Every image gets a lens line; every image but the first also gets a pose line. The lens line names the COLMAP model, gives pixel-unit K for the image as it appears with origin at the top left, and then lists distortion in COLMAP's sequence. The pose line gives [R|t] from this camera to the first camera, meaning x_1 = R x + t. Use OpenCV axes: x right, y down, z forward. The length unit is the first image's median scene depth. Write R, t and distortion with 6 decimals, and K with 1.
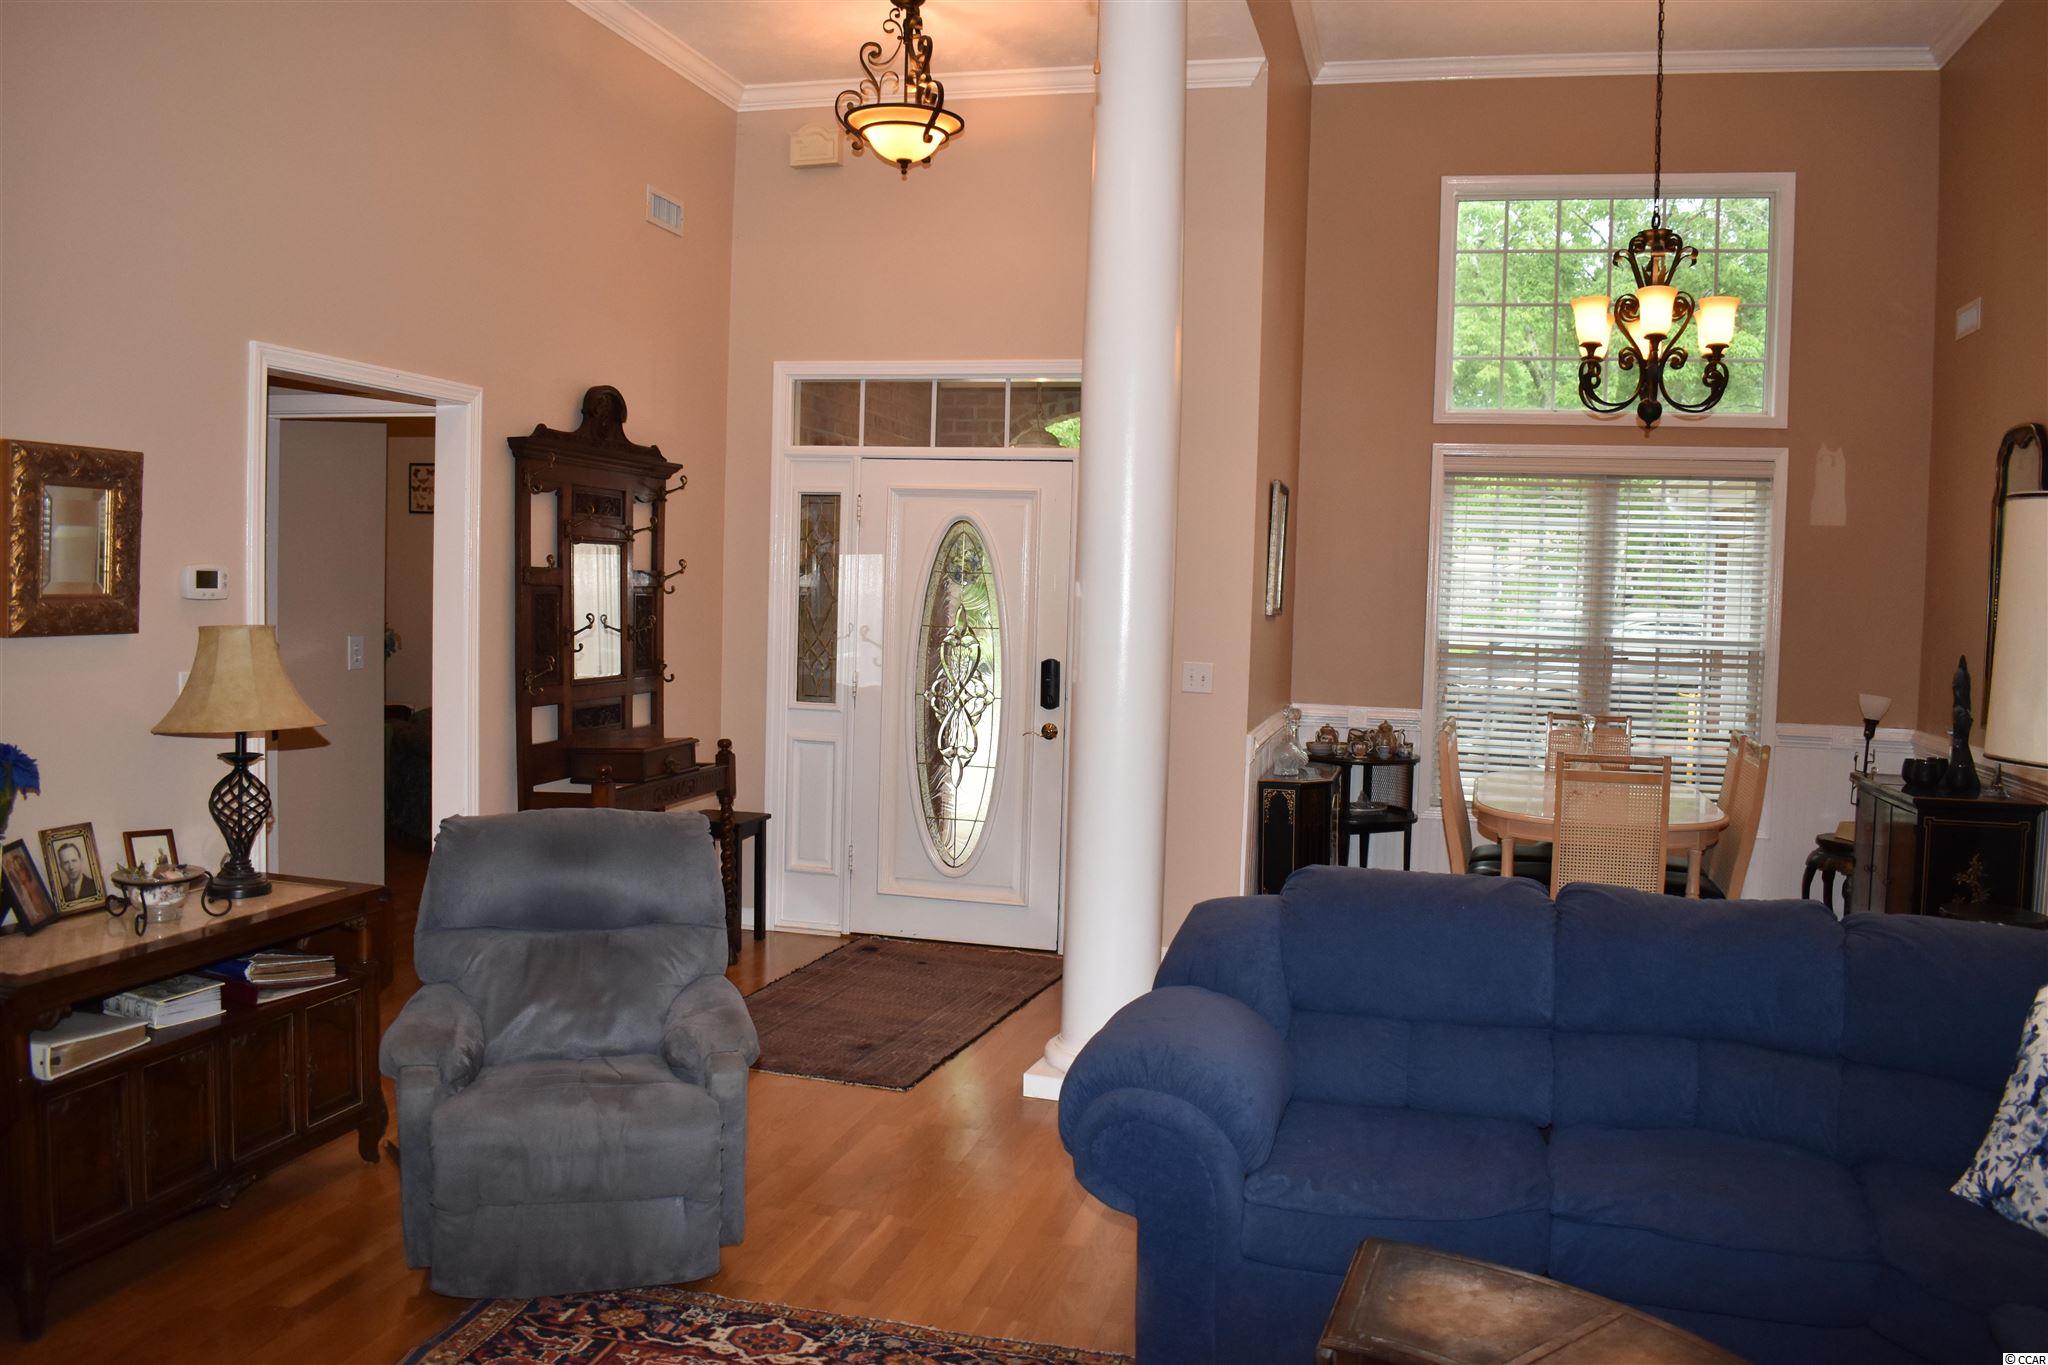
lens RADIAL K [[1607.7, 0, 1039.3], [0, 1607.7, 676.0], [0, 0, 1]] dist [-0.097273, 0.022739]
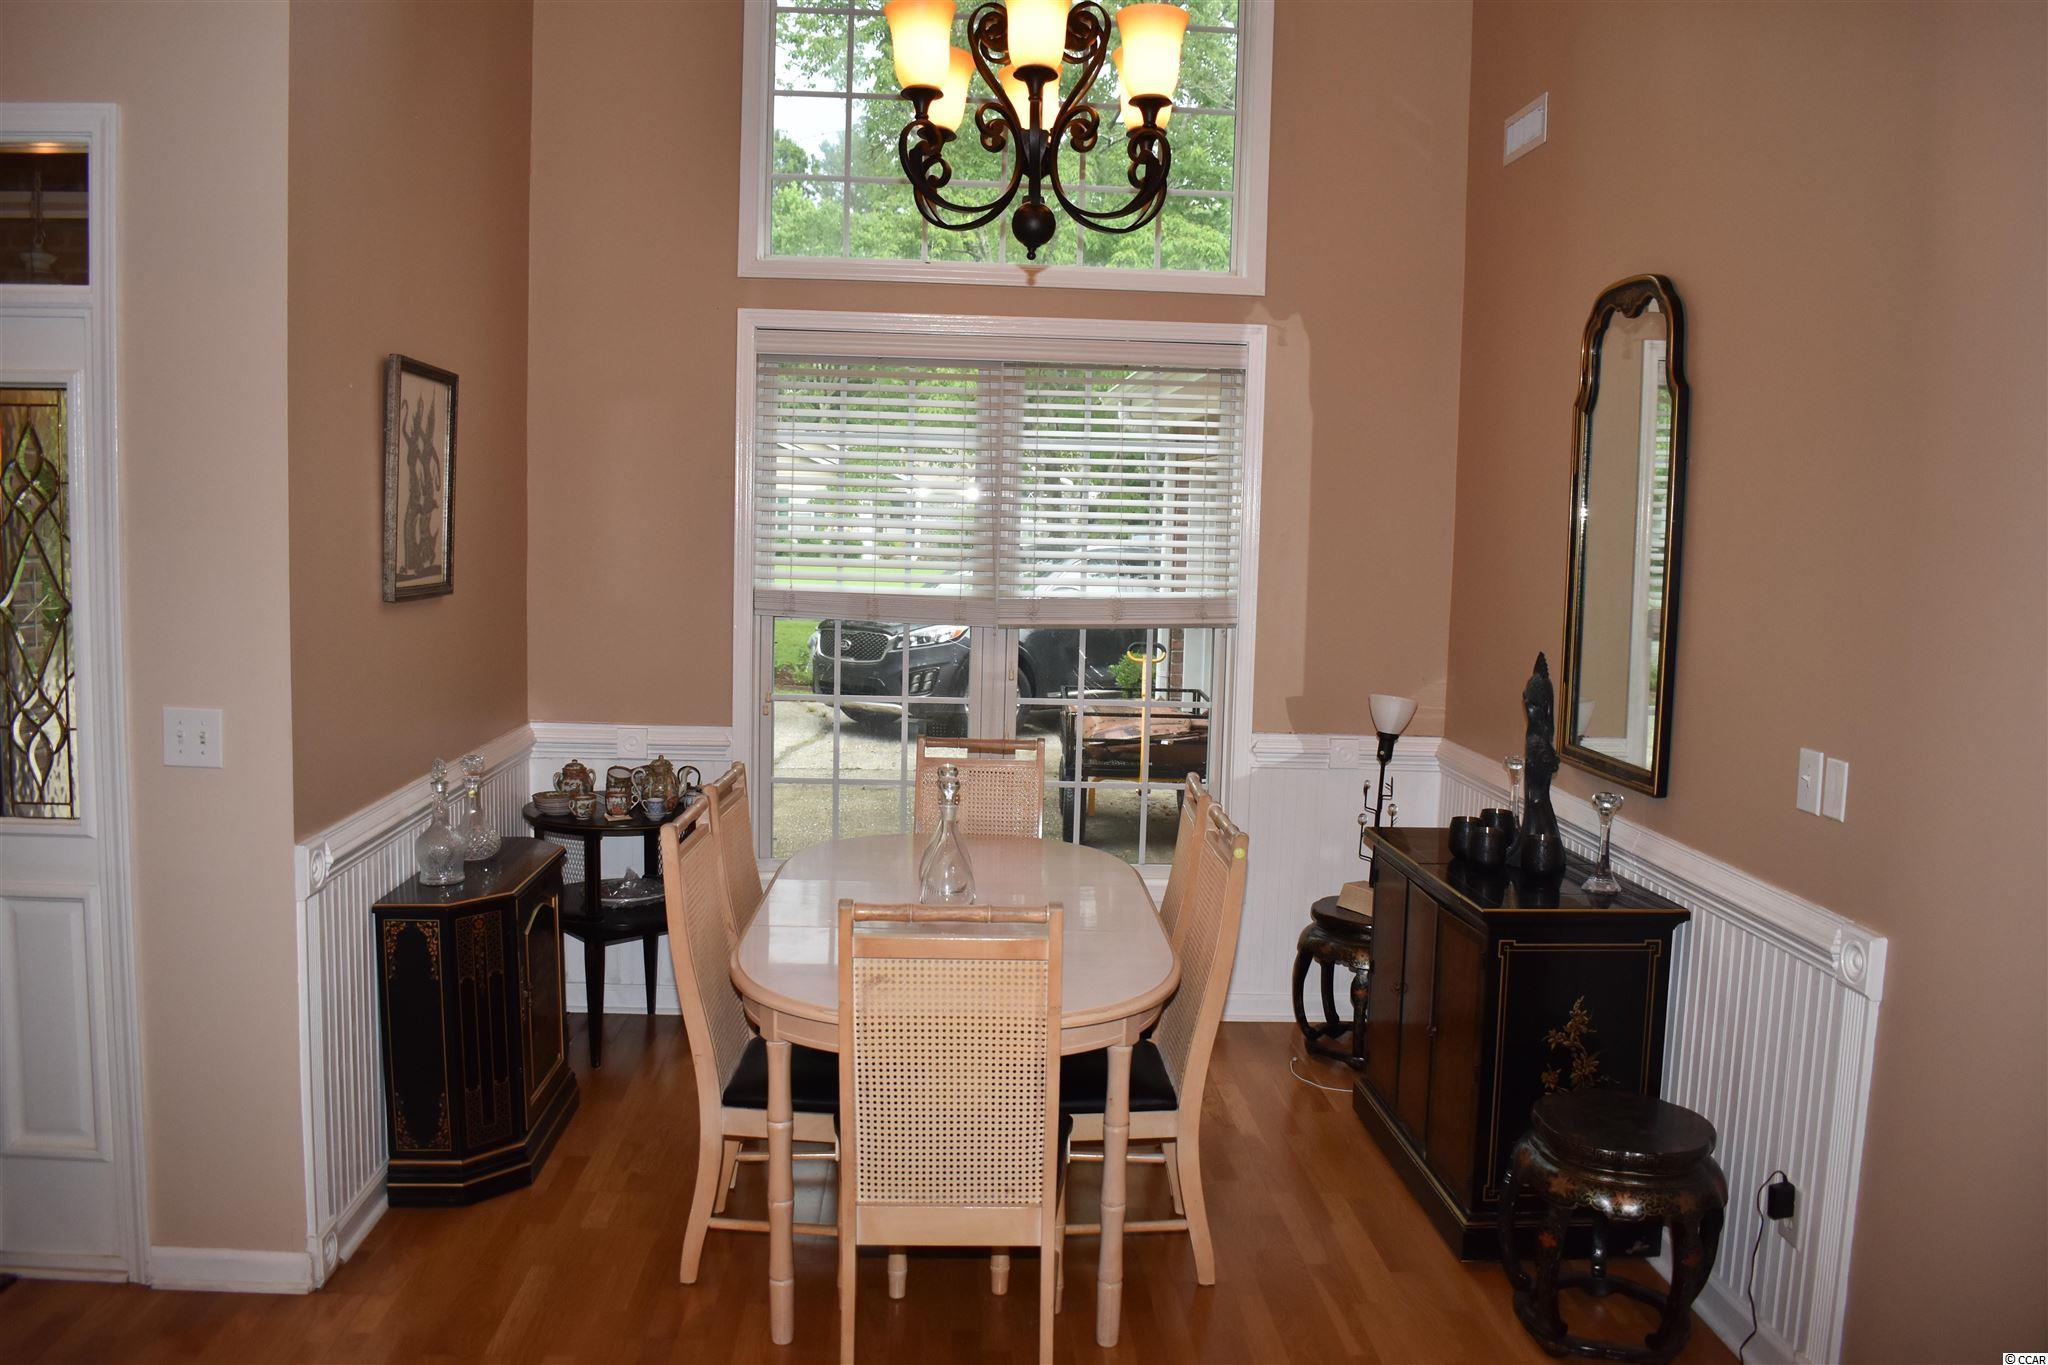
lens RADIAL K [[1607.7, 0, 1017.3], [0, 1607.7, 687.6], [0, 0, 1]] dist [-0.097273, 0.022739]
pose [[0.955409, -0.035359, 0.293161, 0.190900], [0.018377, 0.998000, 0.060480, -0.038029], [-0.294714, -0.052396, 0.954148, 0.418865]]
